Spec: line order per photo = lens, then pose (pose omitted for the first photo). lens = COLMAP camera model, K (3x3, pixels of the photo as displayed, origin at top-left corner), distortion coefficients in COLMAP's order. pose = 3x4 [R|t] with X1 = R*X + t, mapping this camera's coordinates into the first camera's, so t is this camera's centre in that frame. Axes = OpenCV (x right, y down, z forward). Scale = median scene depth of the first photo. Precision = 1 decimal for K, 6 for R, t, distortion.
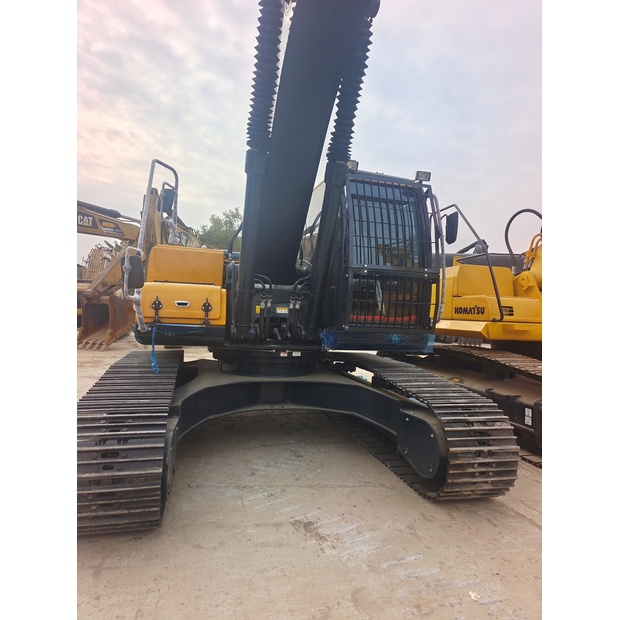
lens RADIAL K [[421.3, 0, 310.3], [0, 421.3, 308.6], [0, 0, 1]] dist [0.050849, -0.026137]
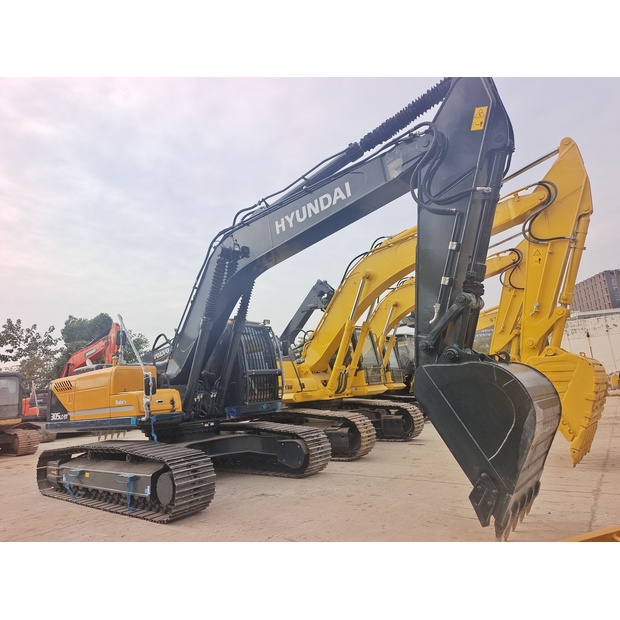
lens RADIAL K [[421.3, 0, 310.3], [0, 421.3, 308.6], [0, 0, 1]] dist [0.050849, -0.026137]
pose [[0.815596, 0.003568, 0.578611, -0.726096], [0.105817, 0.982197, -0.155213, -0.045259], [-0.568864, 0.187818, 0.800698, -0.723948]]
